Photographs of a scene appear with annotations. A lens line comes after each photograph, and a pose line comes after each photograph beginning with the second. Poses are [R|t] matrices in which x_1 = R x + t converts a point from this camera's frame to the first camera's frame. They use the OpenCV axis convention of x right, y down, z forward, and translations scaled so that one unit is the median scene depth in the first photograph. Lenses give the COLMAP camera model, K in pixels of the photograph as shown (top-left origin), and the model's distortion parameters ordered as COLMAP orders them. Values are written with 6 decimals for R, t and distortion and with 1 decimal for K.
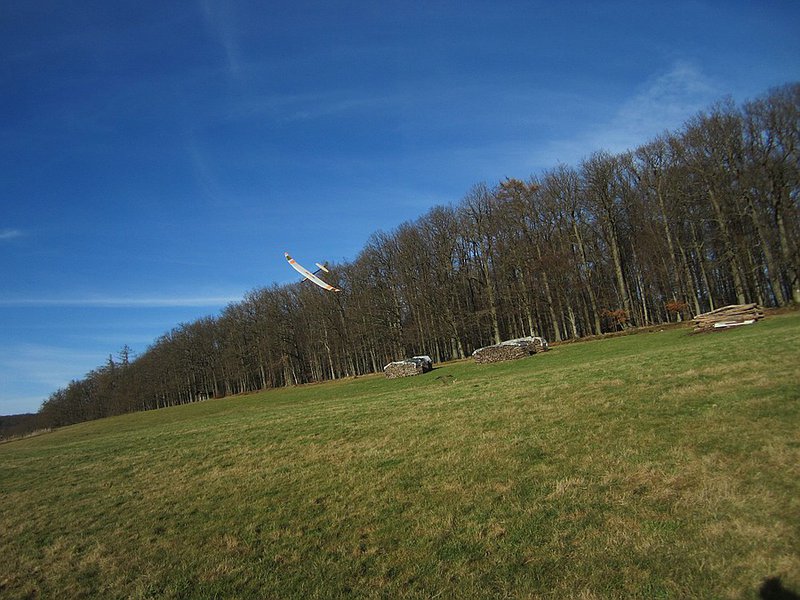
lens RADIAL K [[650.0, 0, 402.5], [0, 650.0, 295.0], [0, 0, 1]] dist [-0.056234, 0.007630]
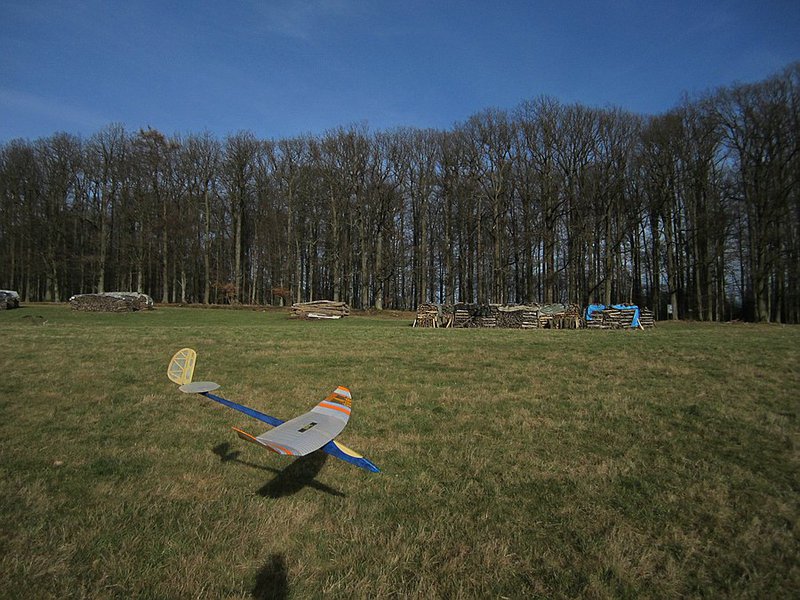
lens RADIAL K [[650.0, 0, 402.5], [0, 650.0, 295.0], [0, 0, 1]] dist [-0.056234, 0.007630]
pose [[0.815001, 0.190660, 0.547194, -0.029258], [-0.215196, 0.976373, -0.019682, 0.001066], [-0.538018, -0.101713, 0.836774, -0.118885]]
